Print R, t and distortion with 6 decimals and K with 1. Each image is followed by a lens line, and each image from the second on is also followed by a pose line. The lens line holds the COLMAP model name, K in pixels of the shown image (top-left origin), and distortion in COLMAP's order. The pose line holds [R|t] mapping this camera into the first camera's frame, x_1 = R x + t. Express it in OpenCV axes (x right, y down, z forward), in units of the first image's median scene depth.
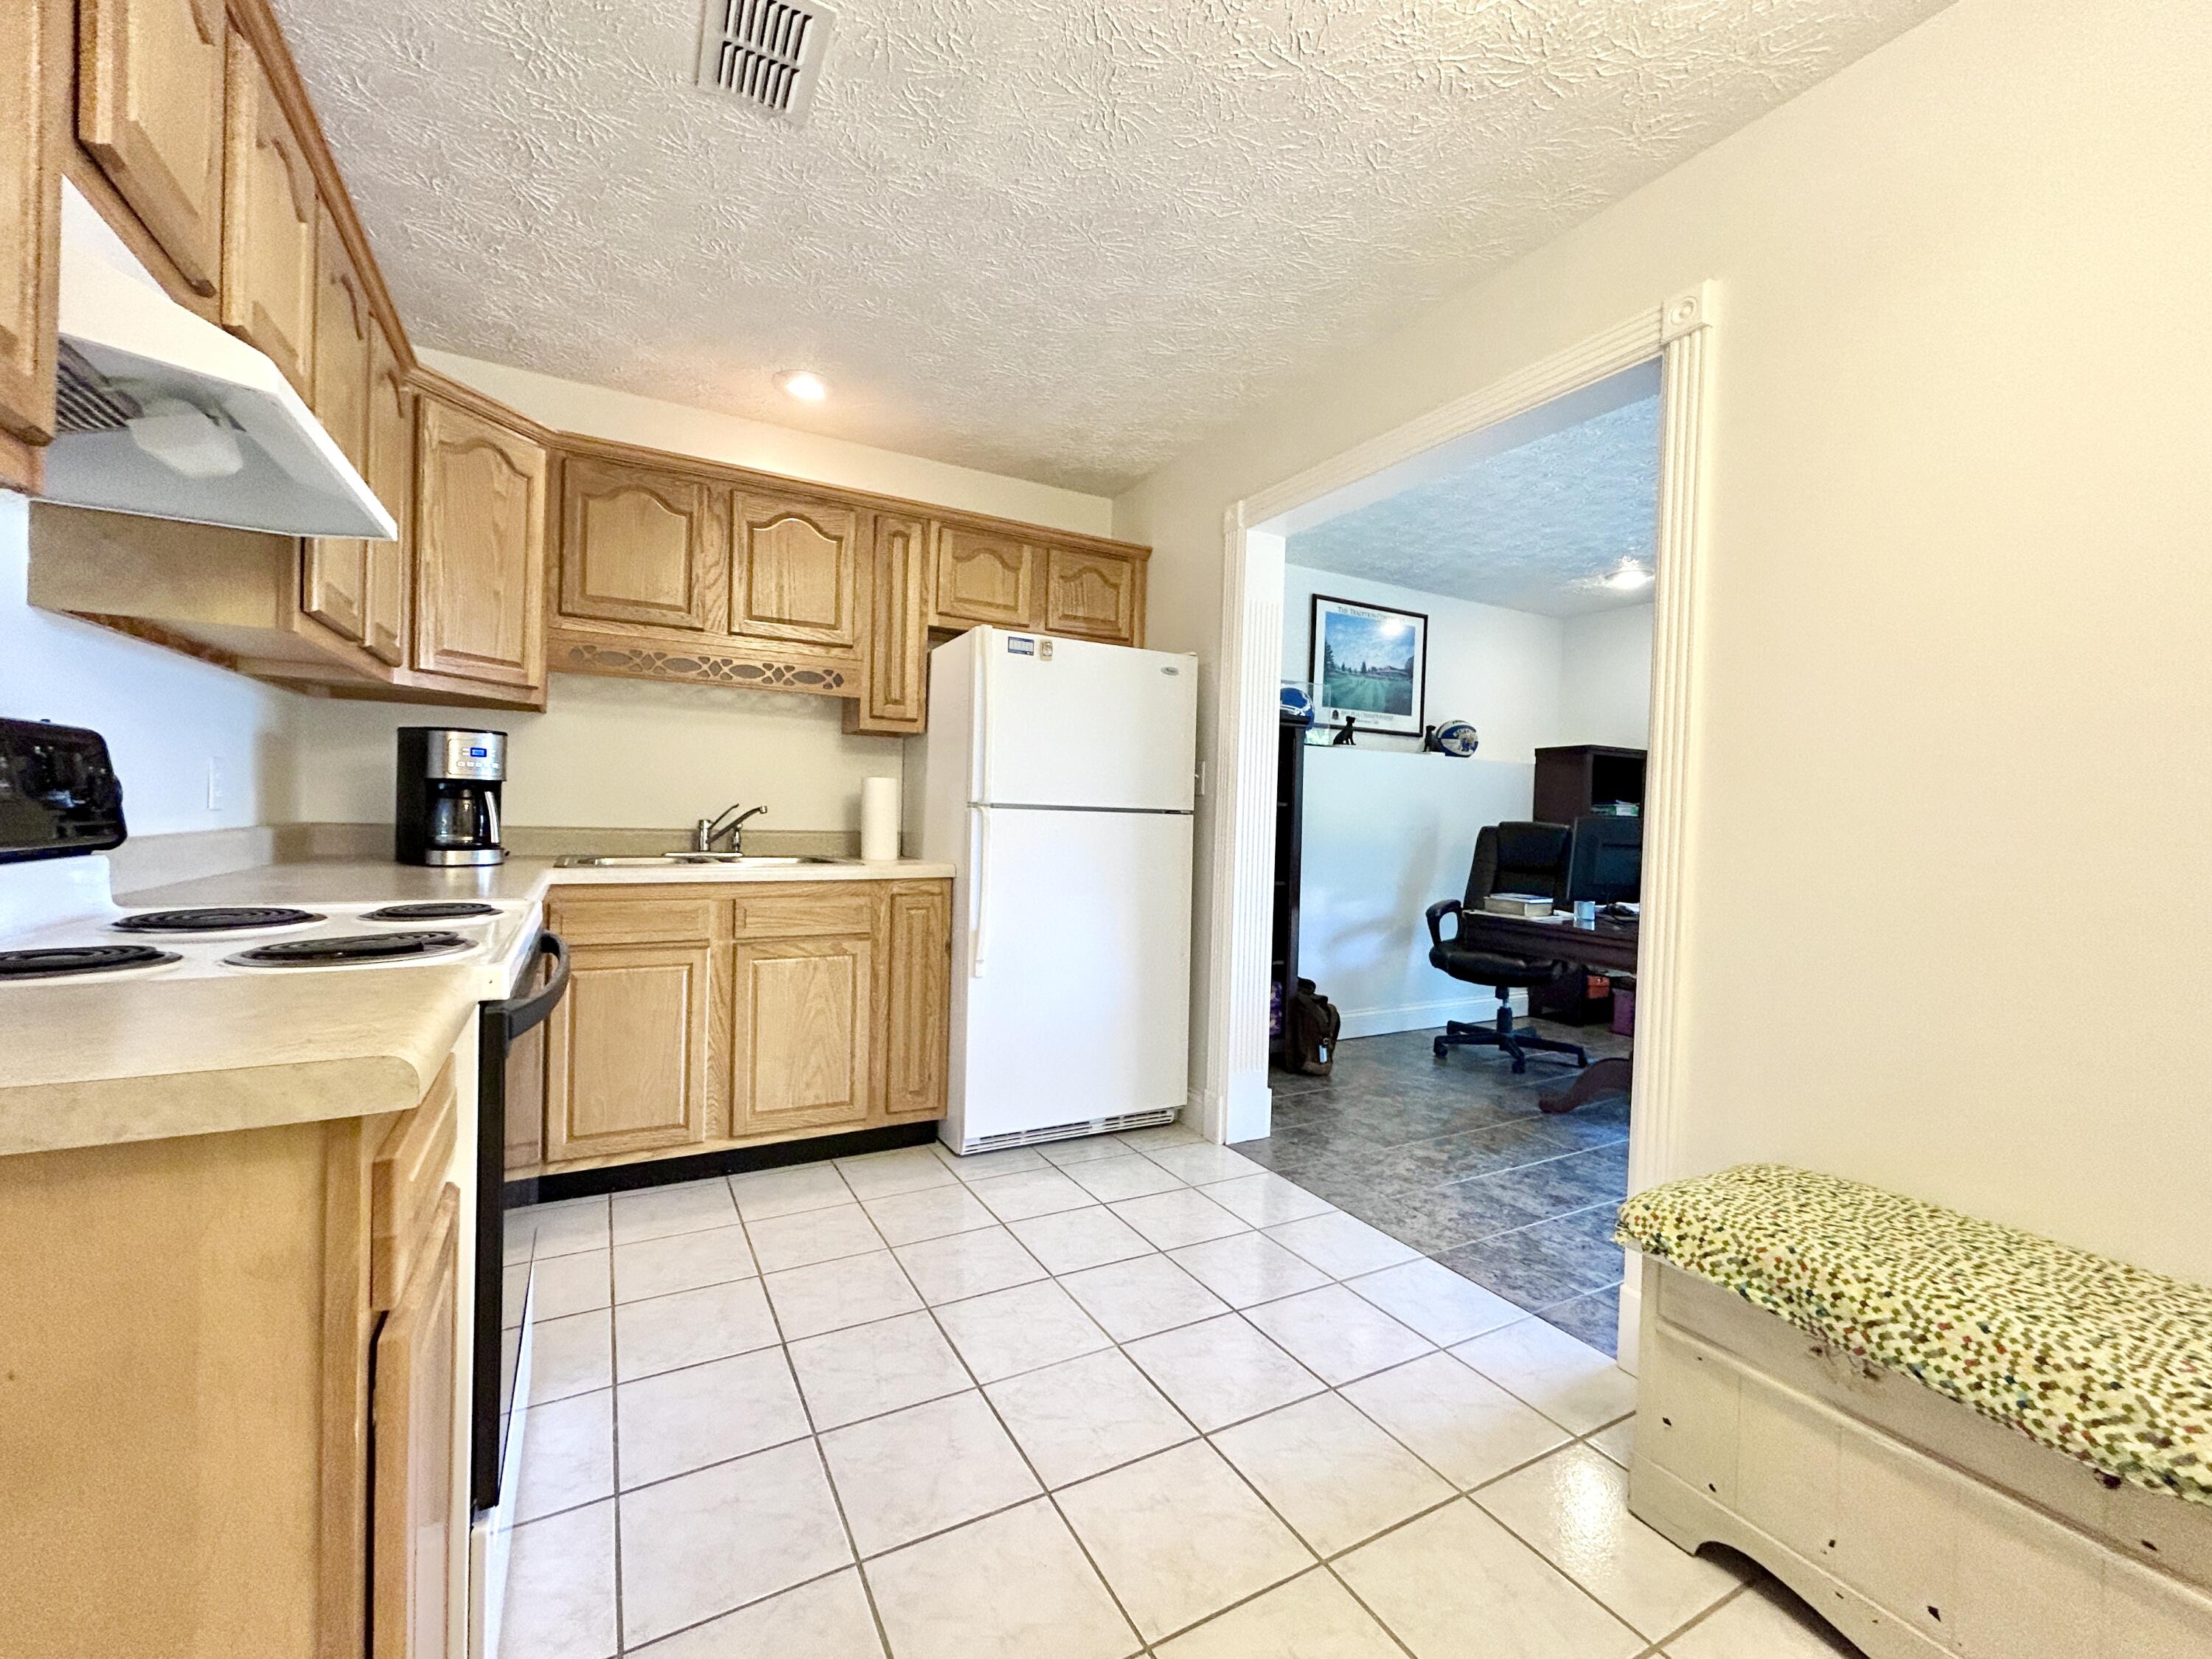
lens RADIAL K [[895.8, 0, 1094.5], [0, 895.8, 829.4], [0, 0, 1]] dist [-0.000501, 0.001652]
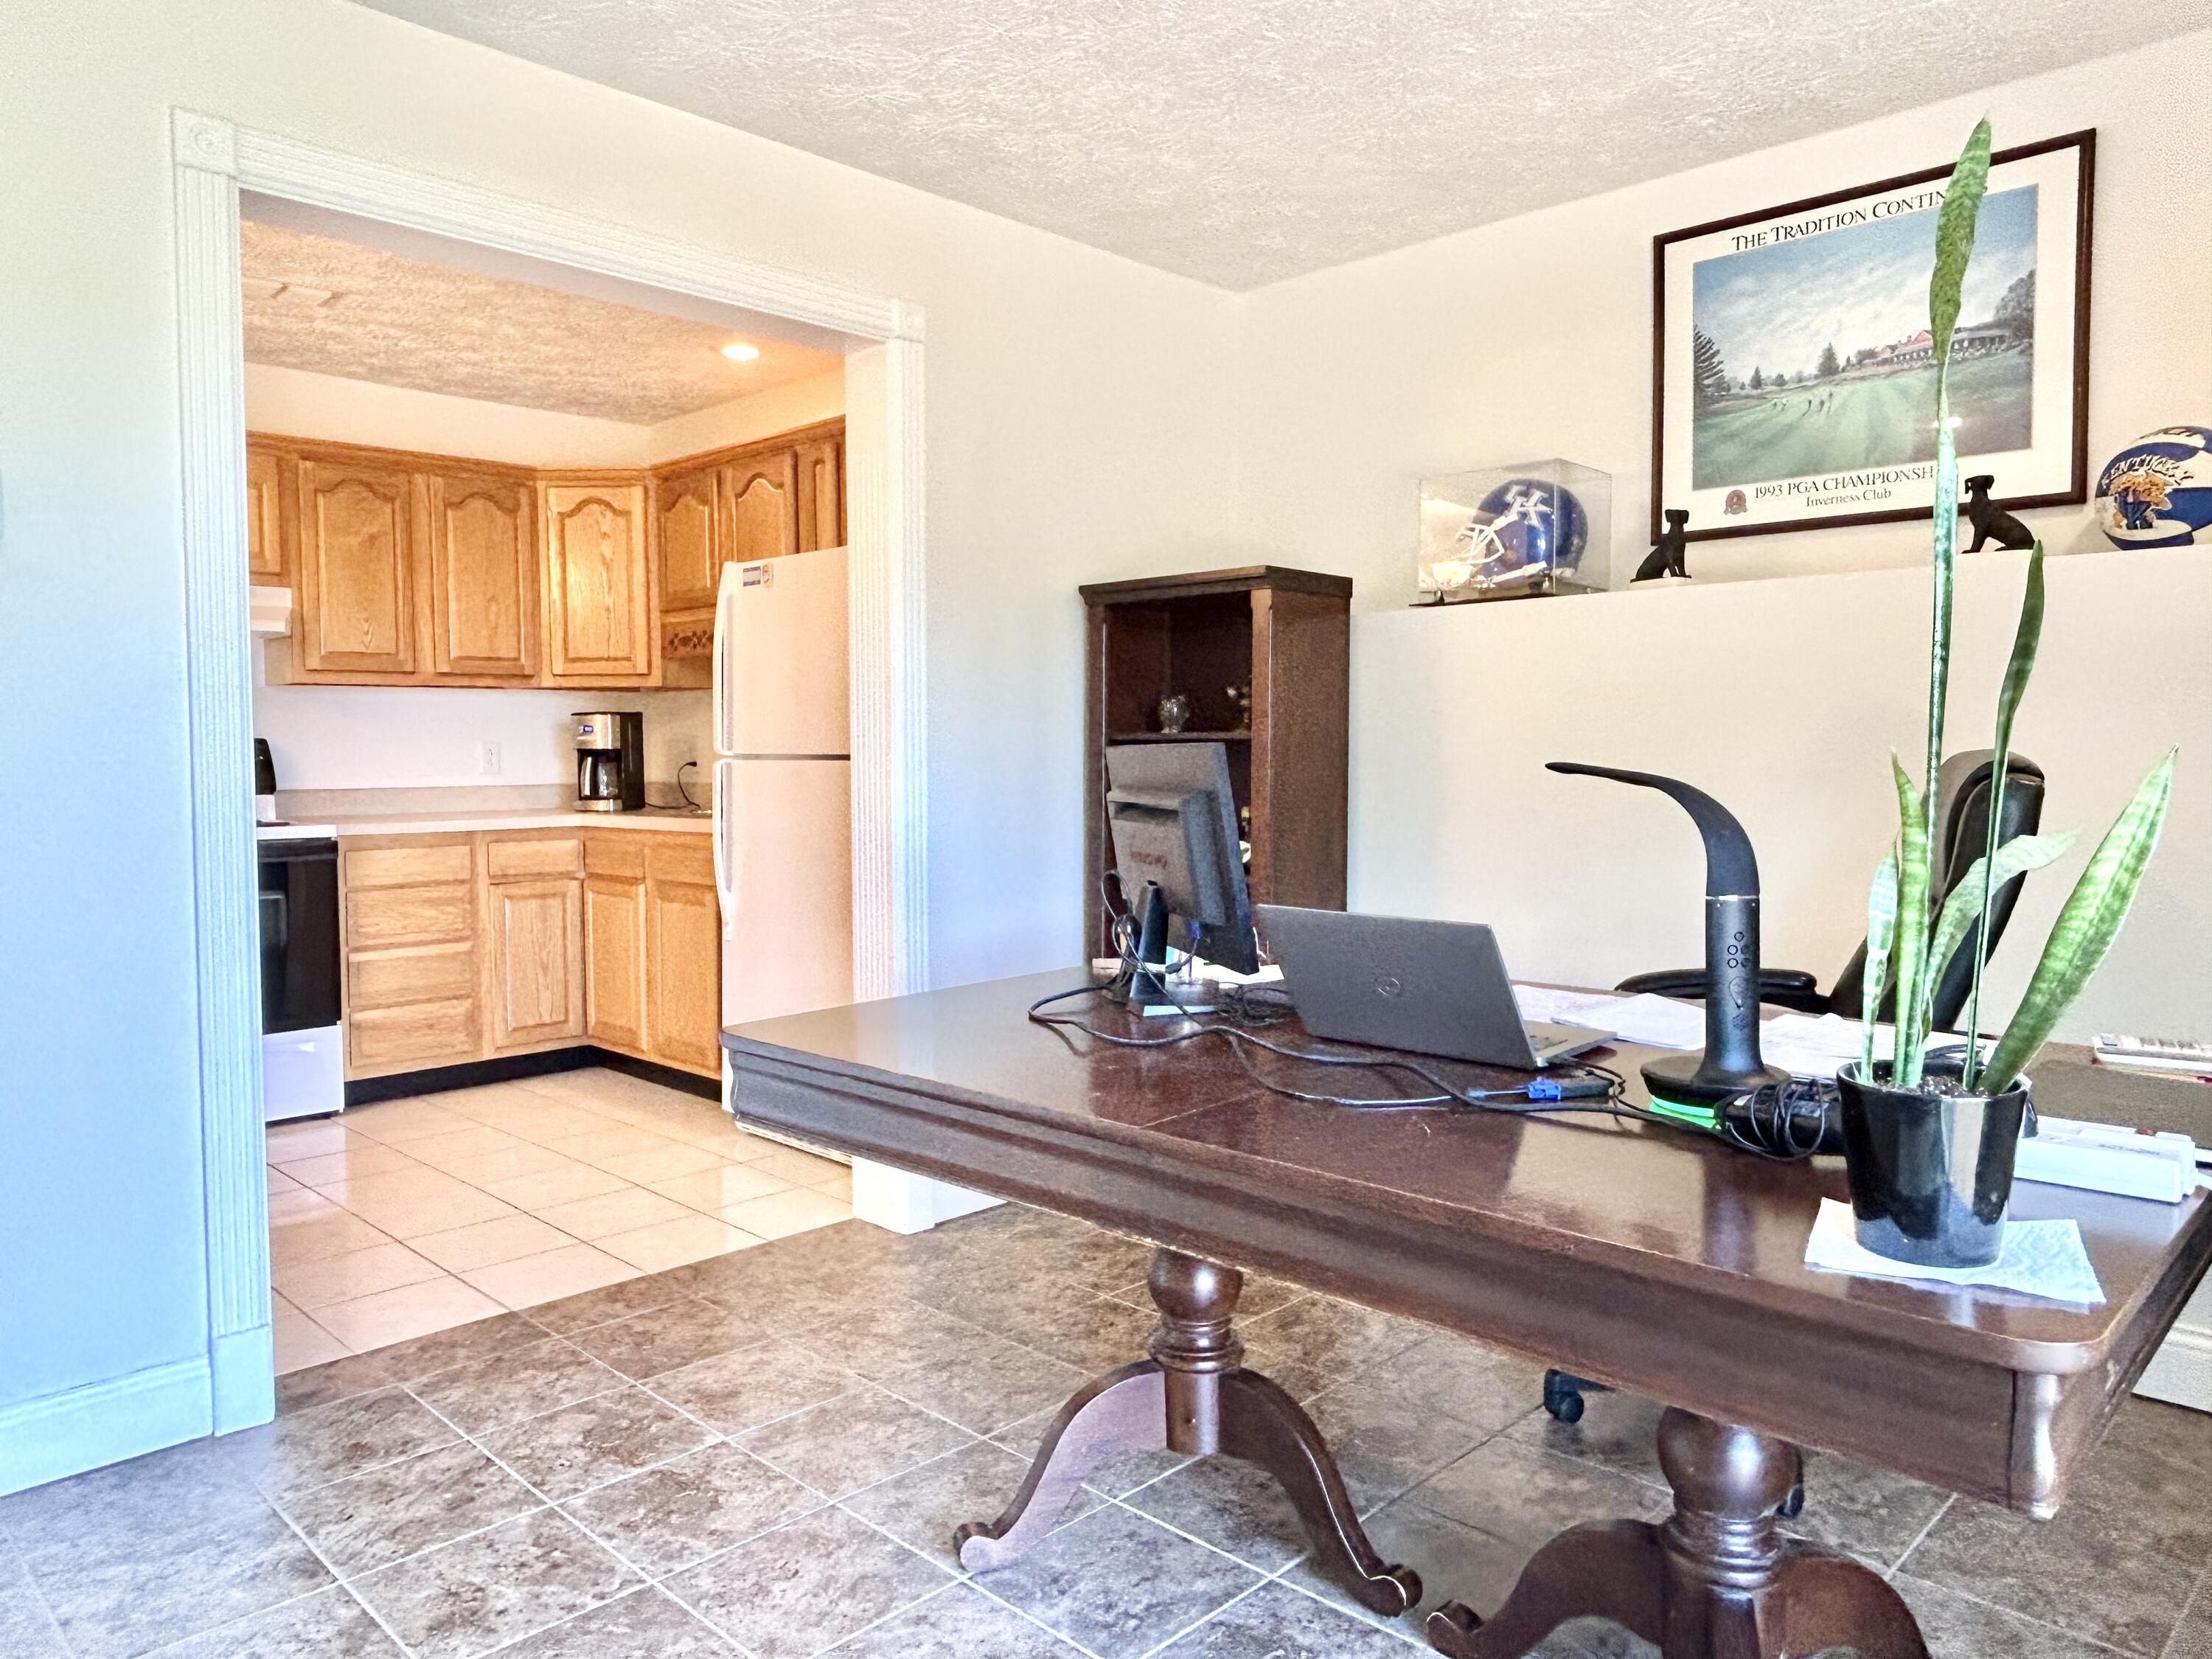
lens RADIAL K [[1490.5, 0, 1095.2], [0, 1490.5, 816.2], [0, 0, 1]] dist [-0.011946, -0.003555]
pose [[0.296487, 0.013086, -0.954947, 1.405115], [-0.002615, 0.999914, 0.012890, 0.013897], [0.955033, -0.001324, 0.296495, 0.870568]]
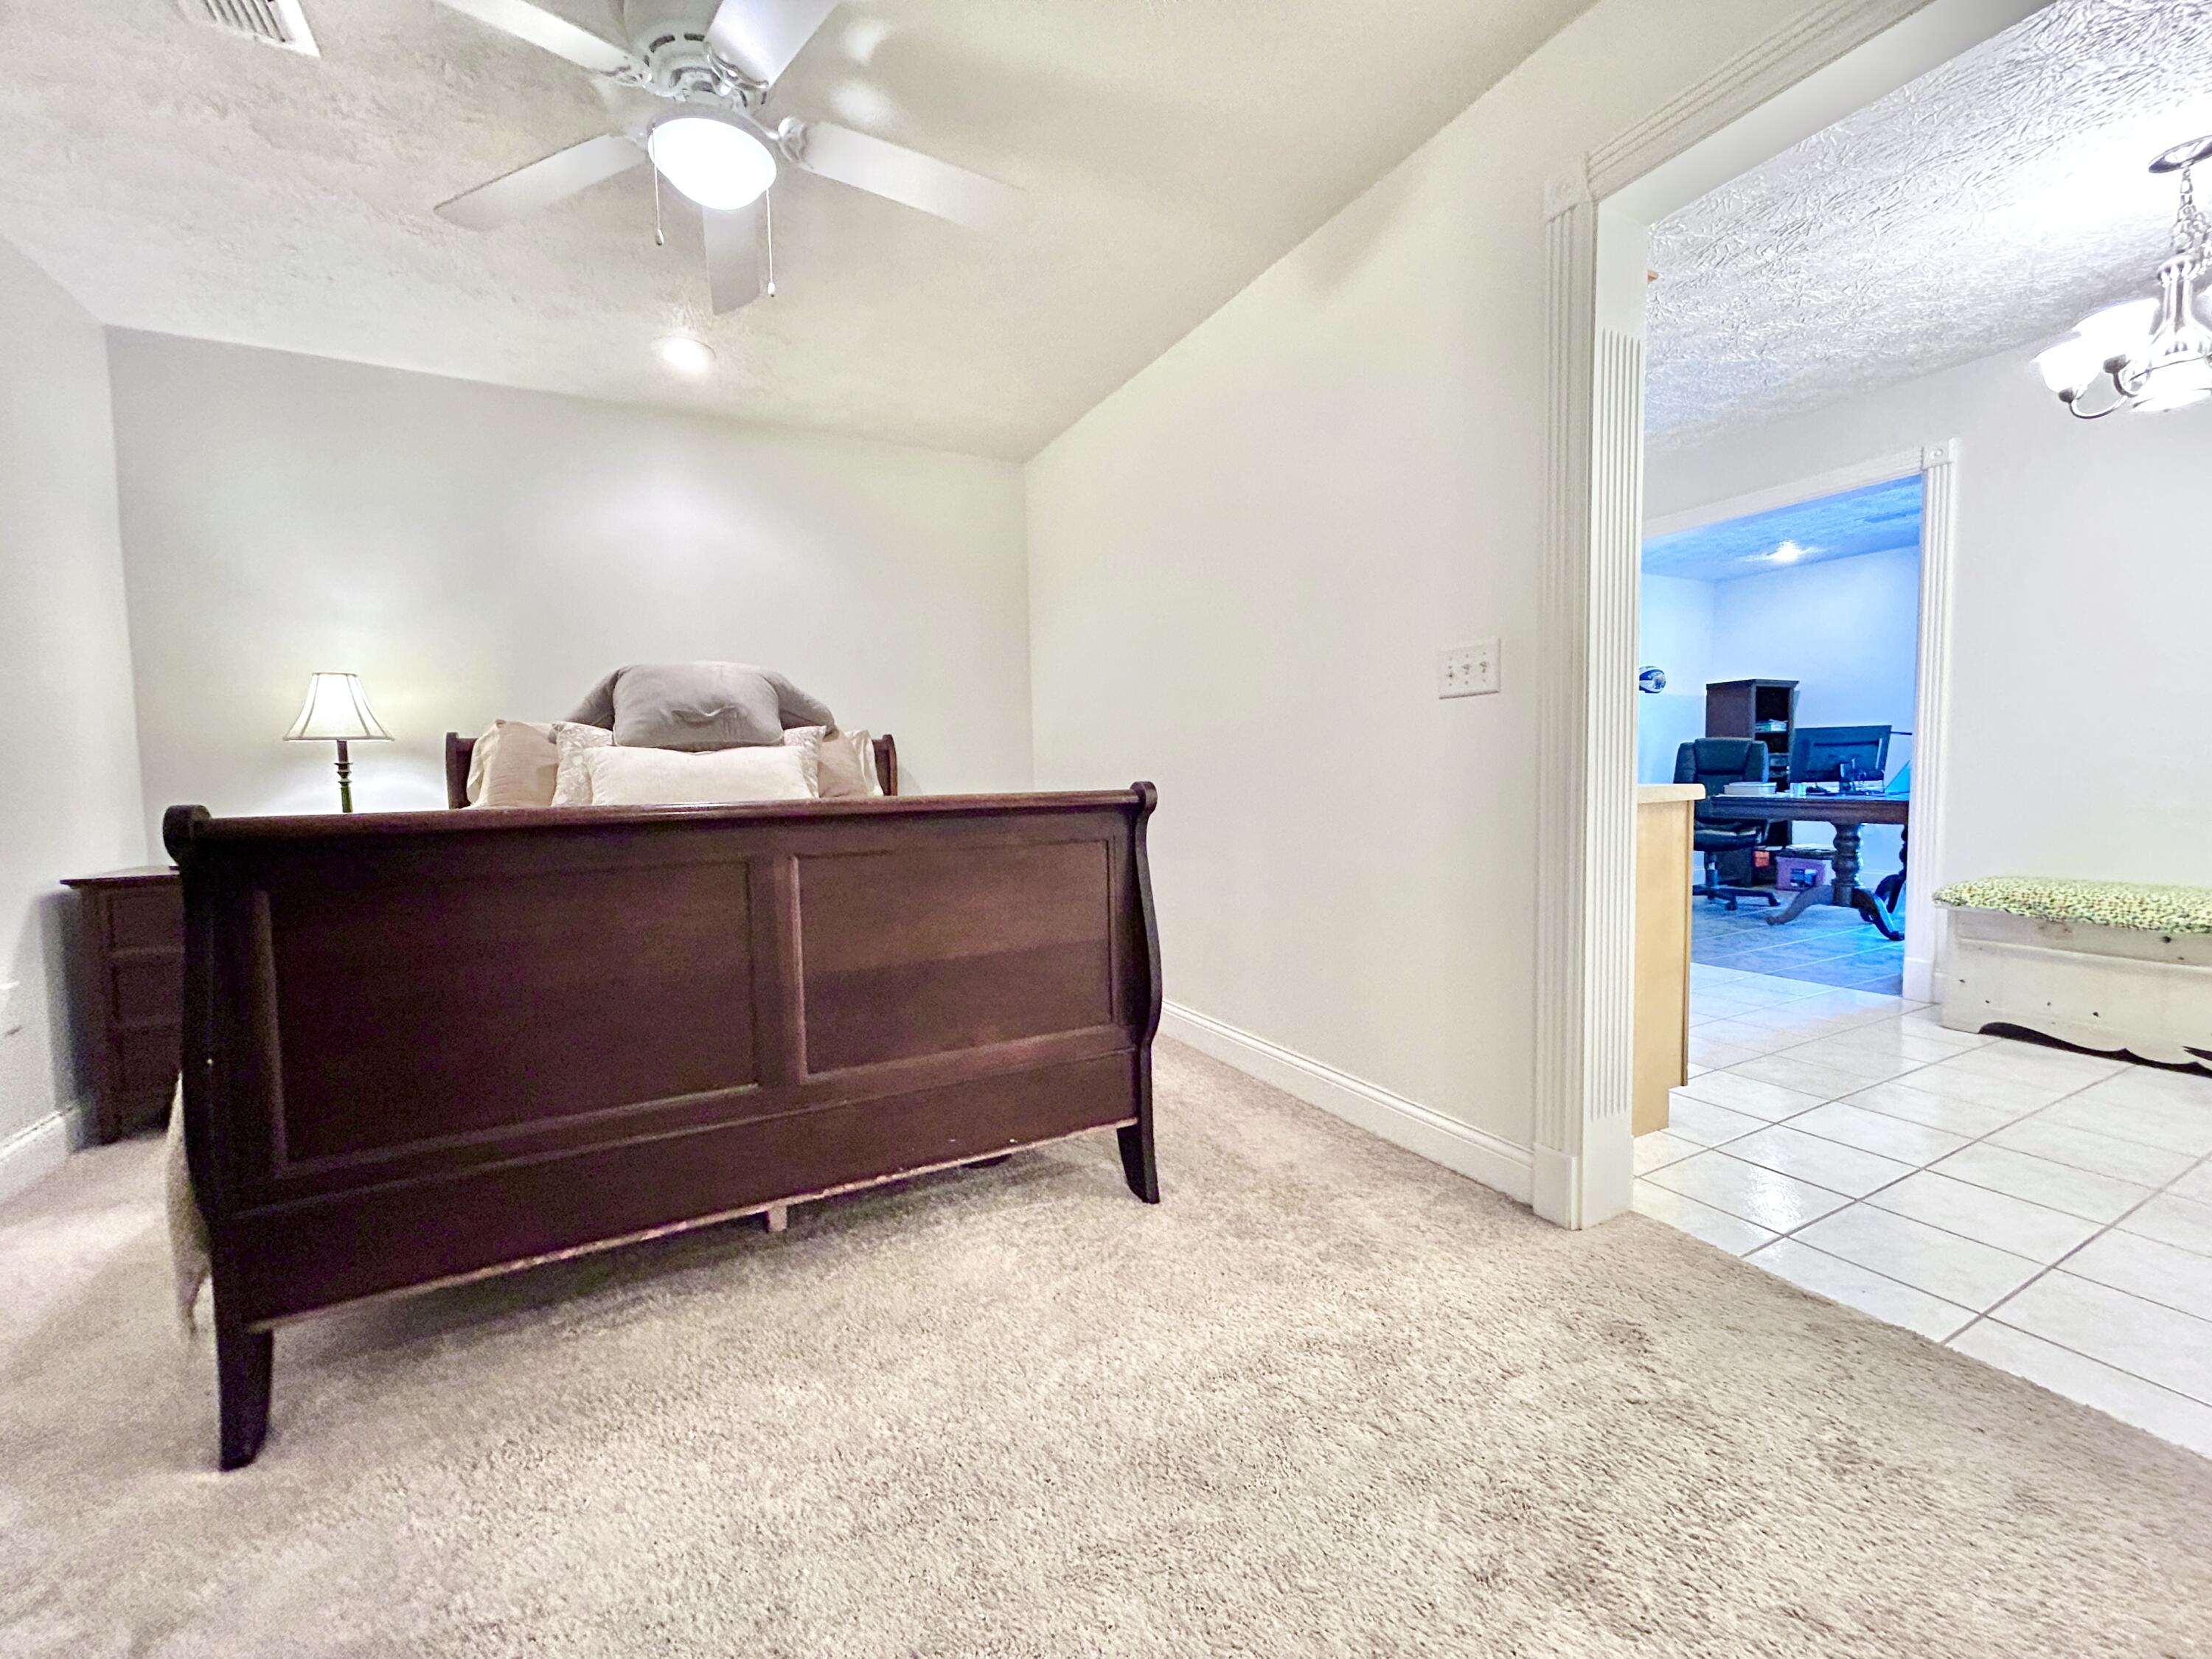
lens RADIAL K [[895.8, 0, 1095.3], [0, 895.8, 830.4], [0, 0, 1]] dist [-0.000501, 0.001652]
pose [[0.998462, -0.054544, -0.009966, -0.747603], [0.054937, 0.997487, 0.044729, 0.031358], [0.007501, -0.045208, 0.998949, -0.624675]]
